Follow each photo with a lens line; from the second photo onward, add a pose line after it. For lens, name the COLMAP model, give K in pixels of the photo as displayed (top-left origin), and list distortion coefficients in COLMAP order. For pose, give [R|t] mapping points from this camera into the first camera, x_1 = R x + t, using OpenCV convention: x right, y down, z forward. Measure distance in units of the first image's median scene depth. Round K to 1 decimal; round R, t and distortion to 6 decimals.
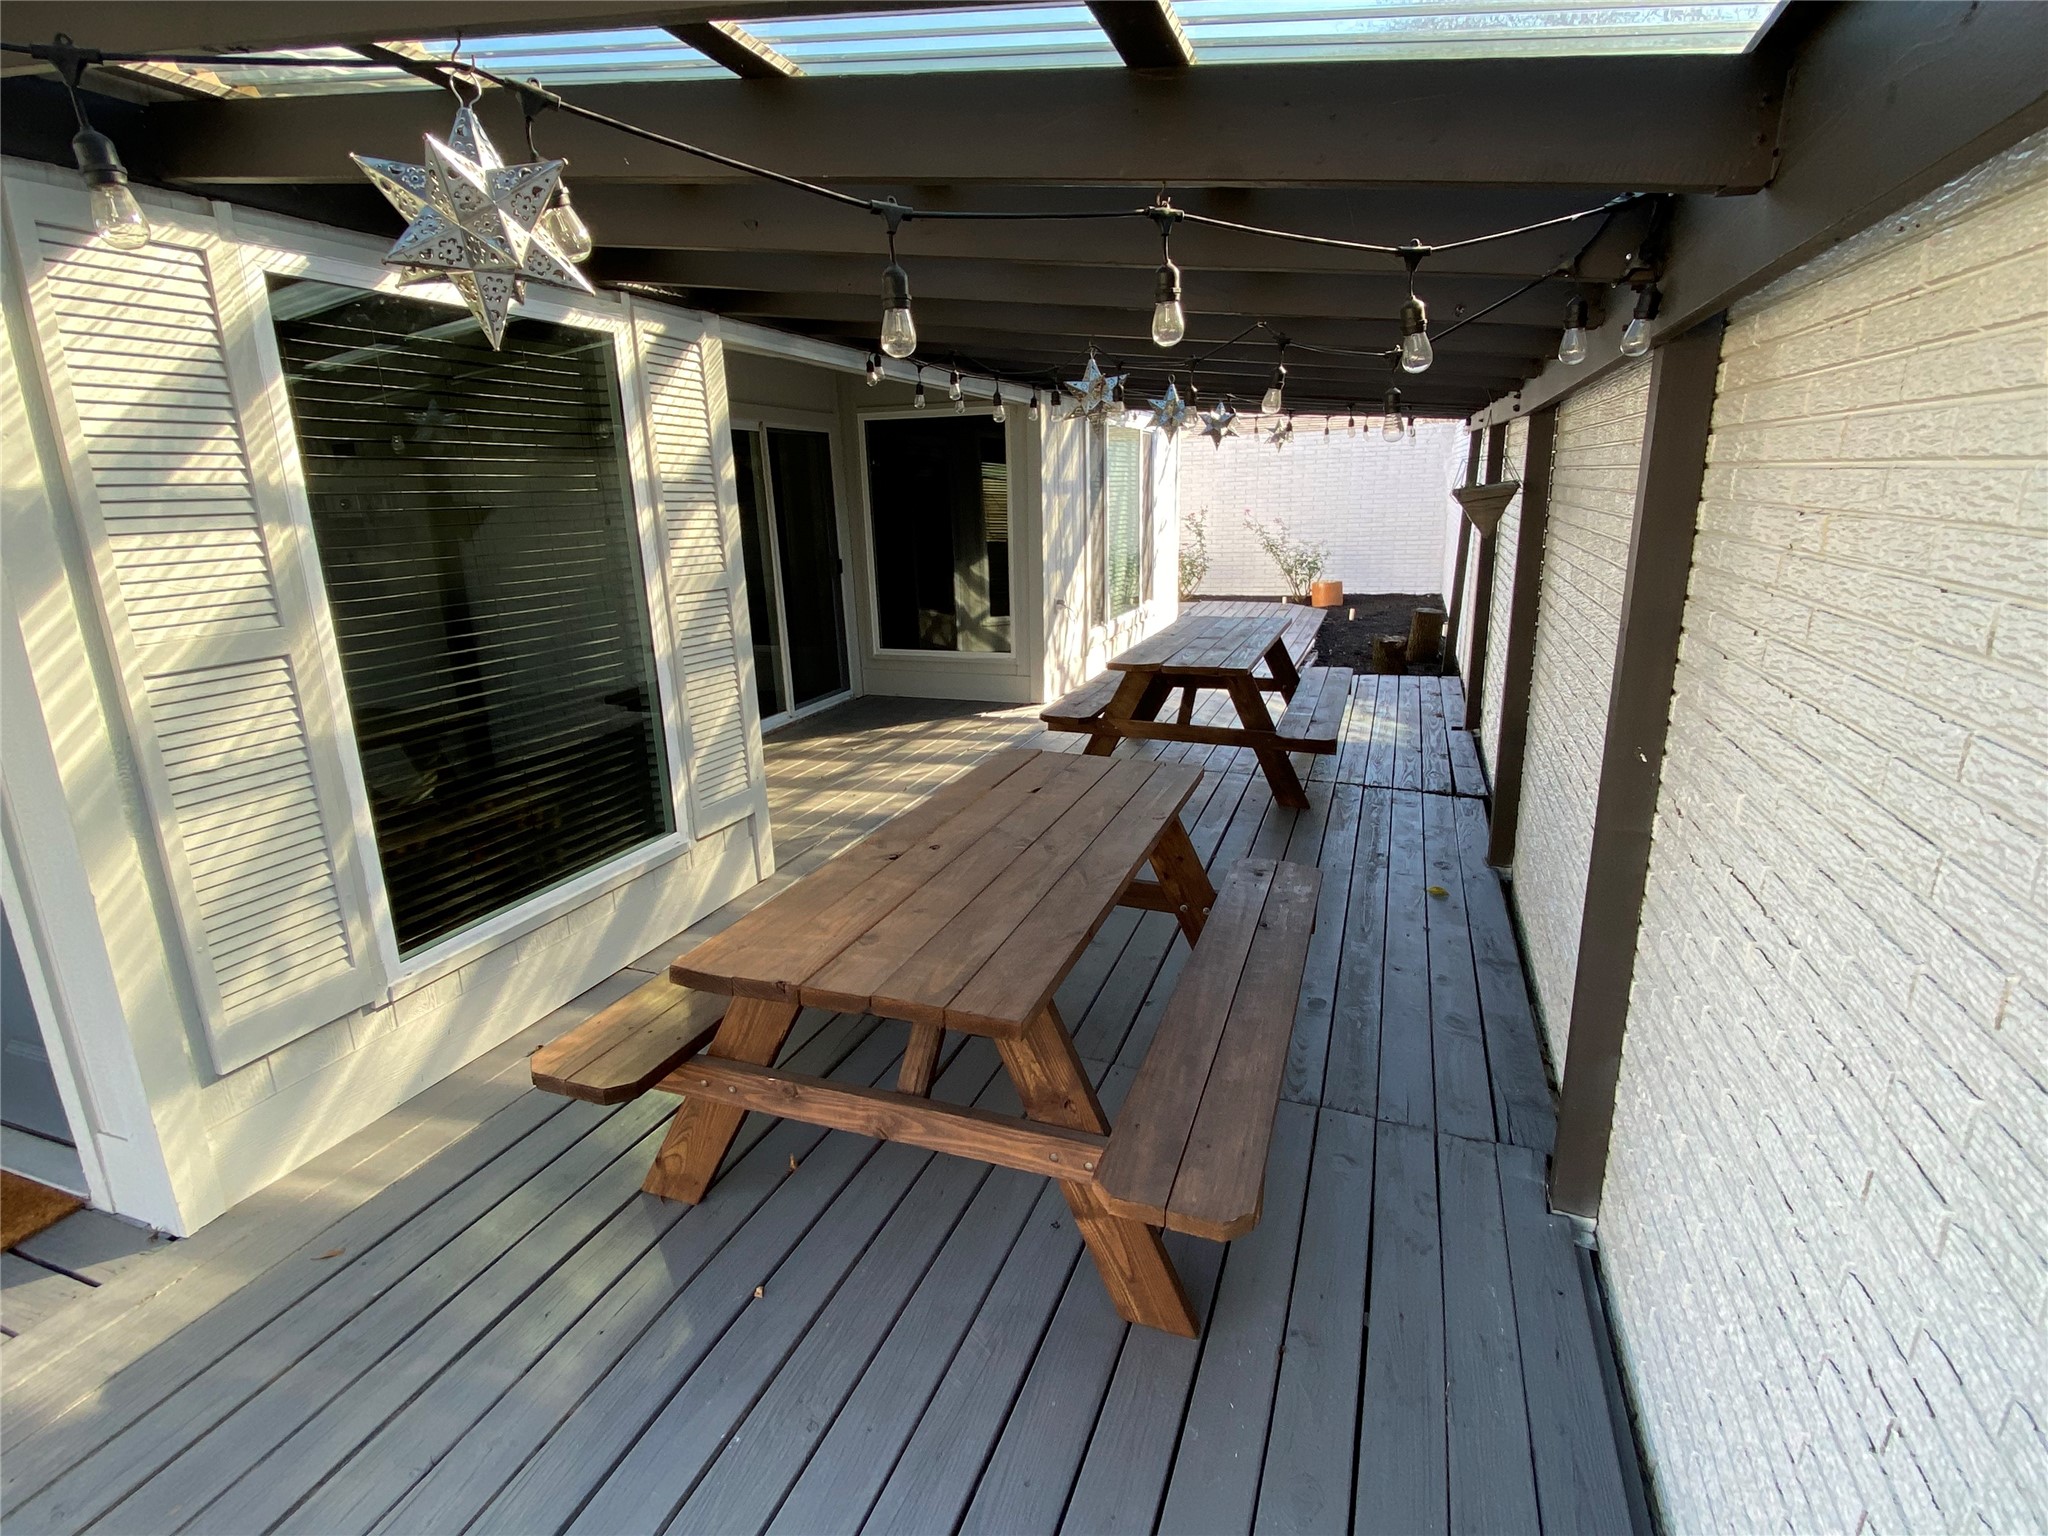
lens RADIAL K [[1024.3, 0, 1019.2], [0, 1024.3, 797.7], [0, 0, 1]] dist [-0.002458, -0.000472]
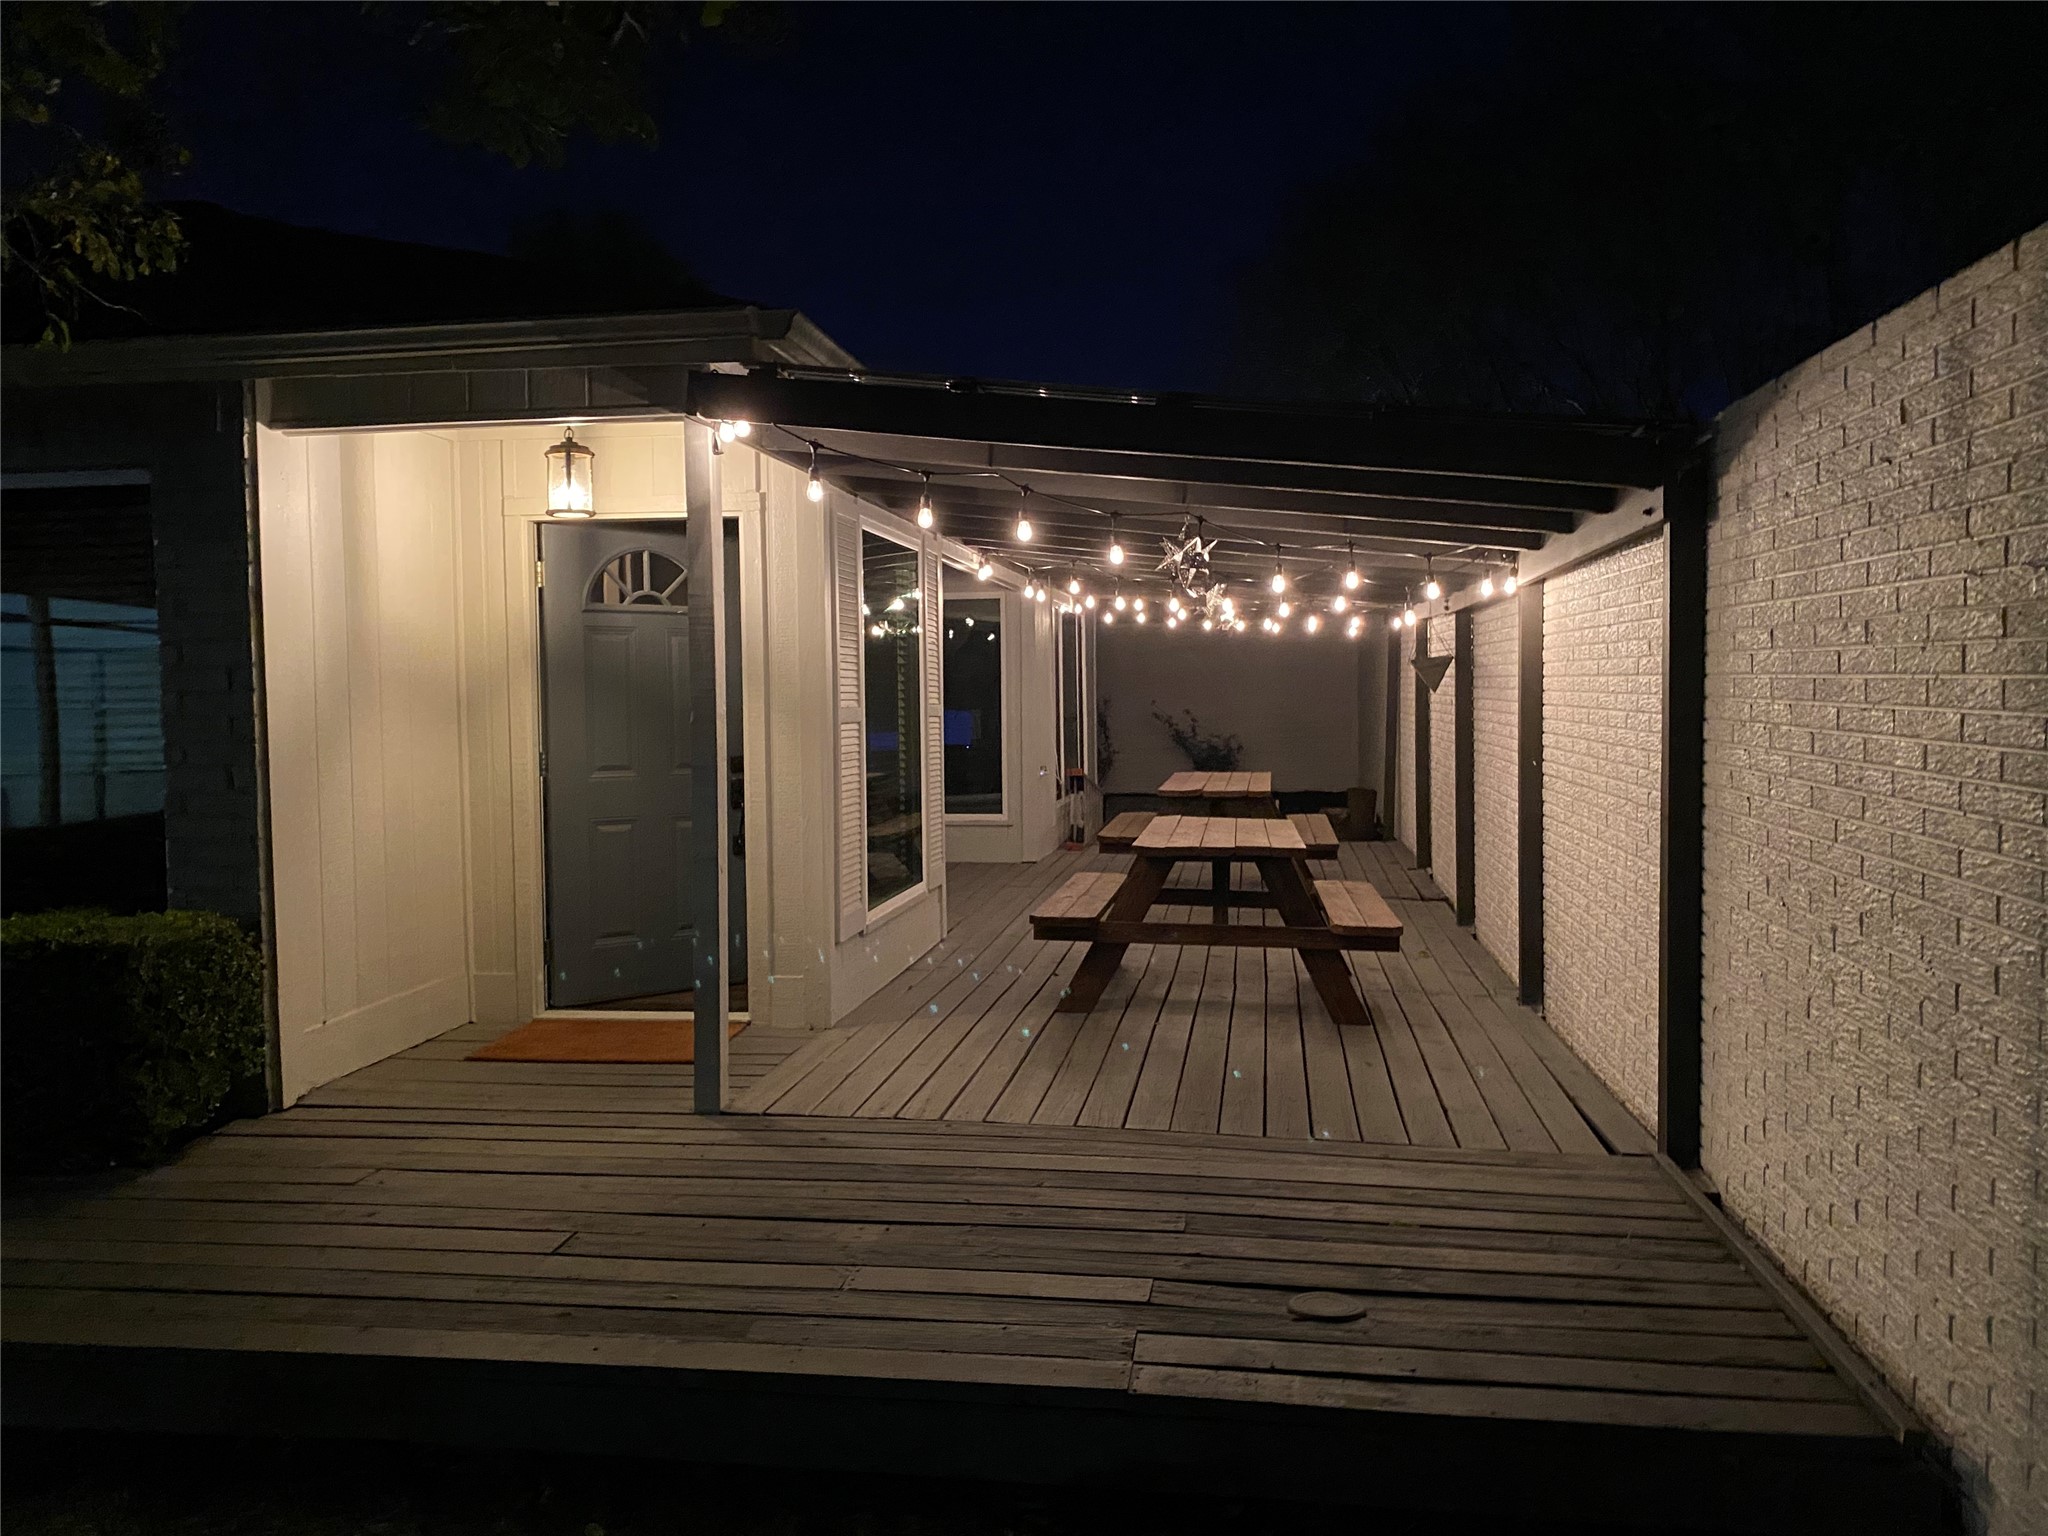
lens RADIAL K [[1567.2, 0, 1024.0], [0, 1567.2, 768.0], [0, 0, 1]] dist [0.051949, 0.001214]
pose [[0.980011, 0.008529, 0.198758, -0.435794], [0.040293, 0.969864, -0.240290, 0.285505], [-0.194818, 0.243496, 0.950135, -0.766893]]
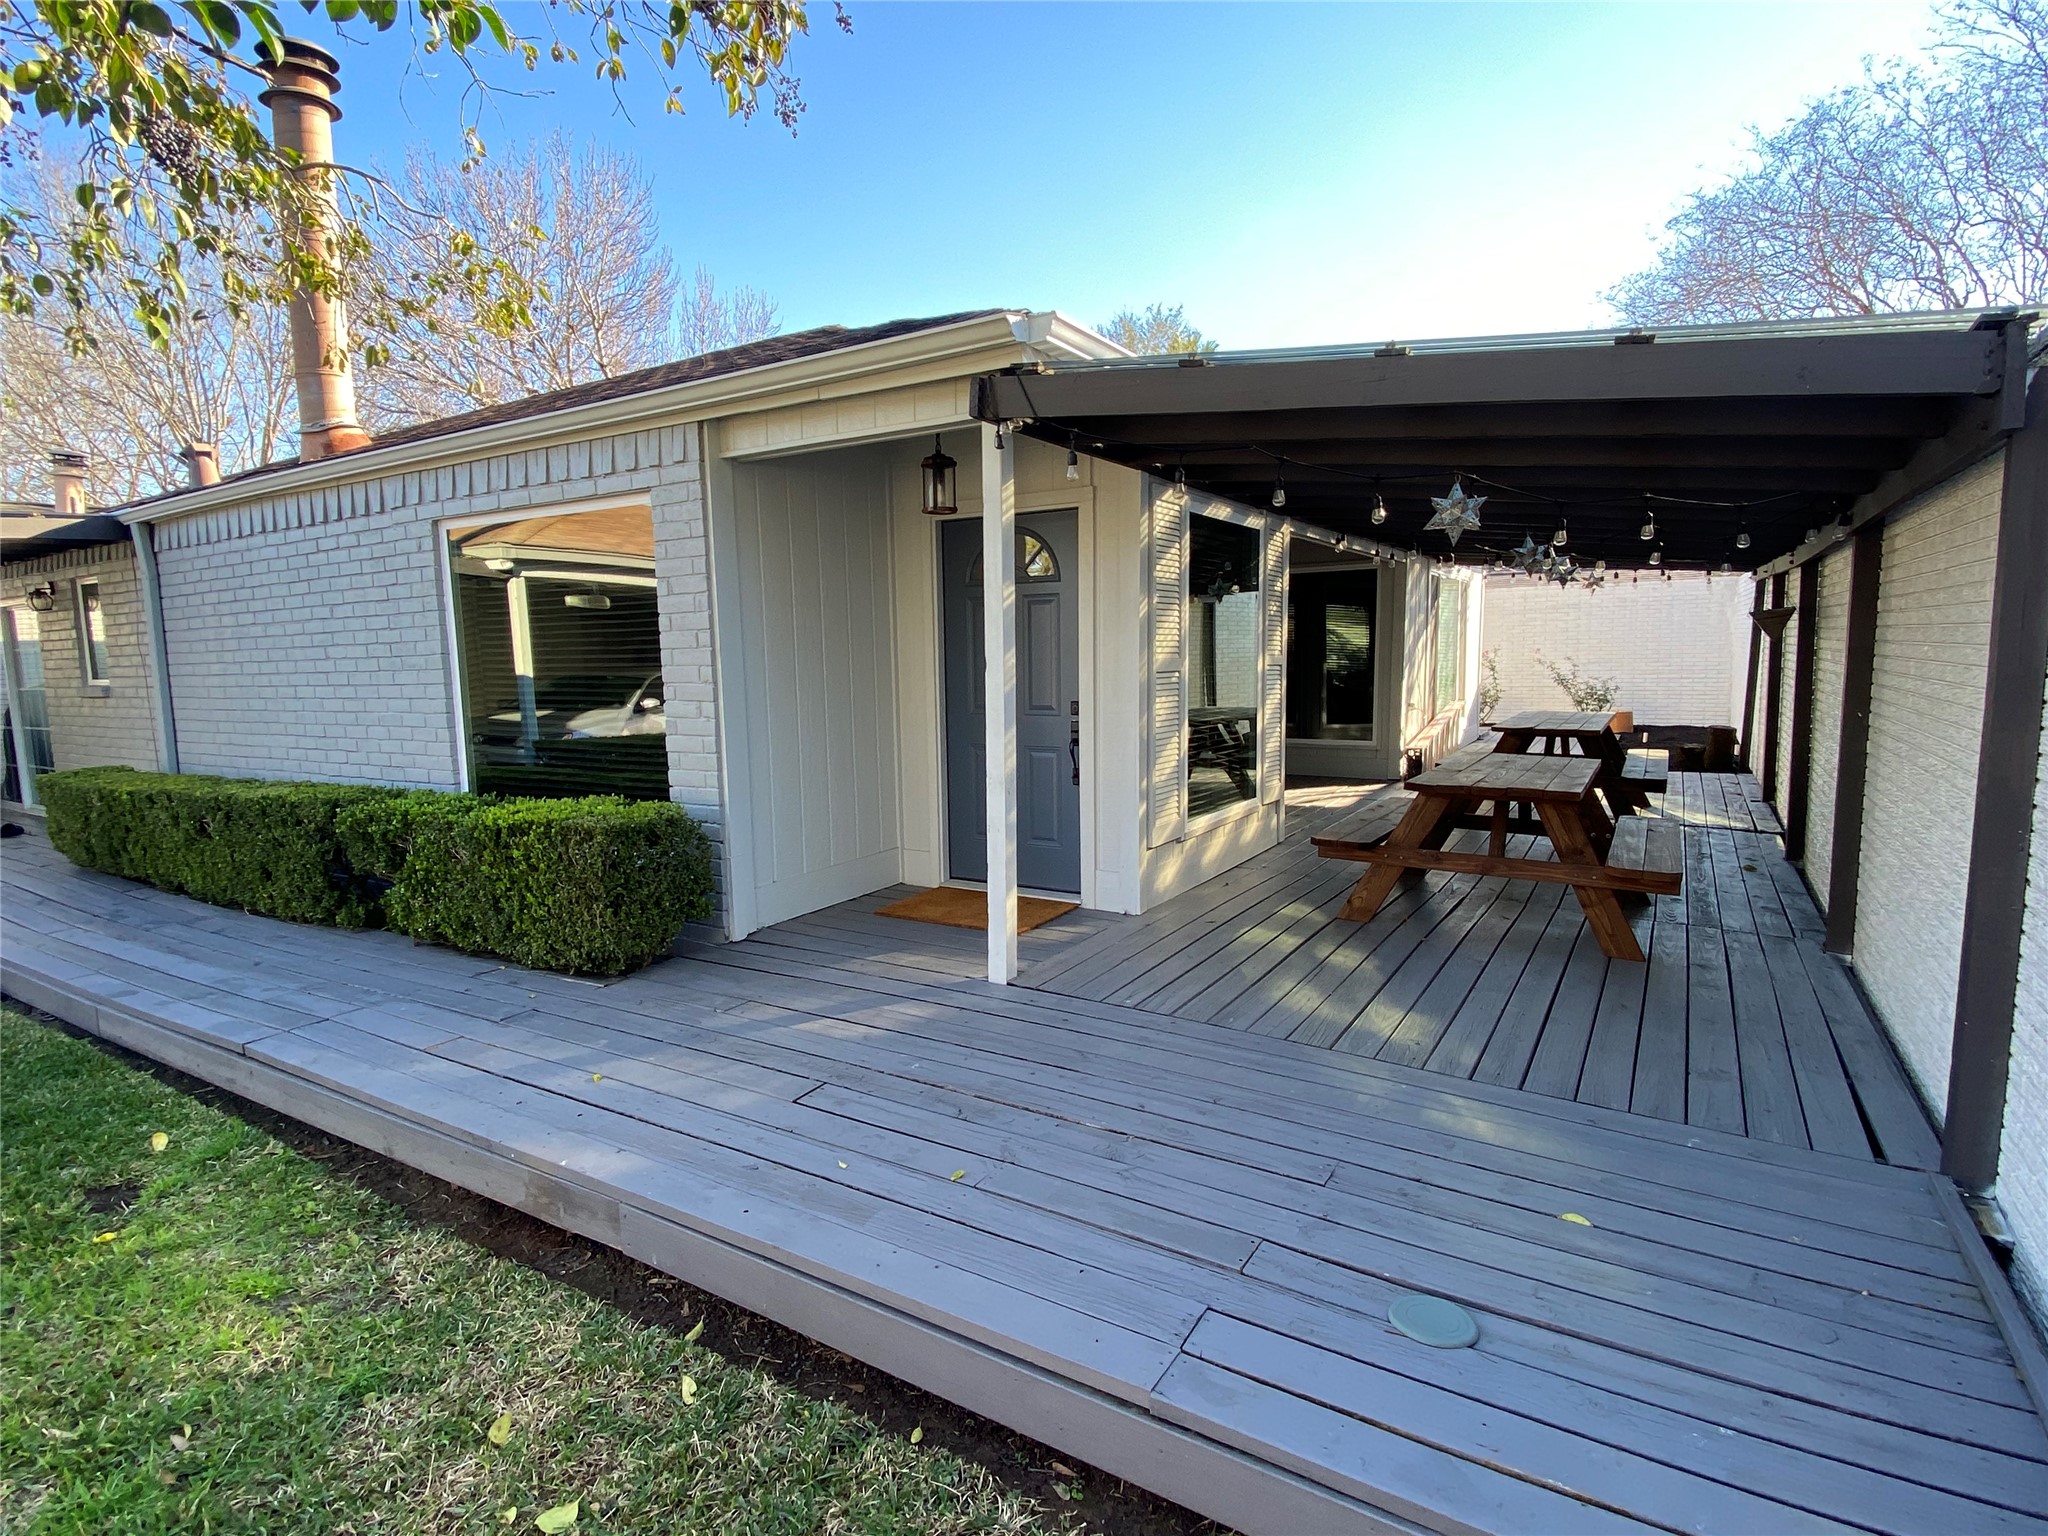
lens RADIAL K [[1054.3, 0, 1024.0], [0, 1054.3, 768.0], [0, 0, 1]] dist [-0.000145, -0.000446]
pose [[0.979770, 0.036850, -0.196705, -0.268589], [-0.070445, 0.983499, -0.166635, 0.223945], [0.187318, 0.177121, 0.966199, -0.576790]]
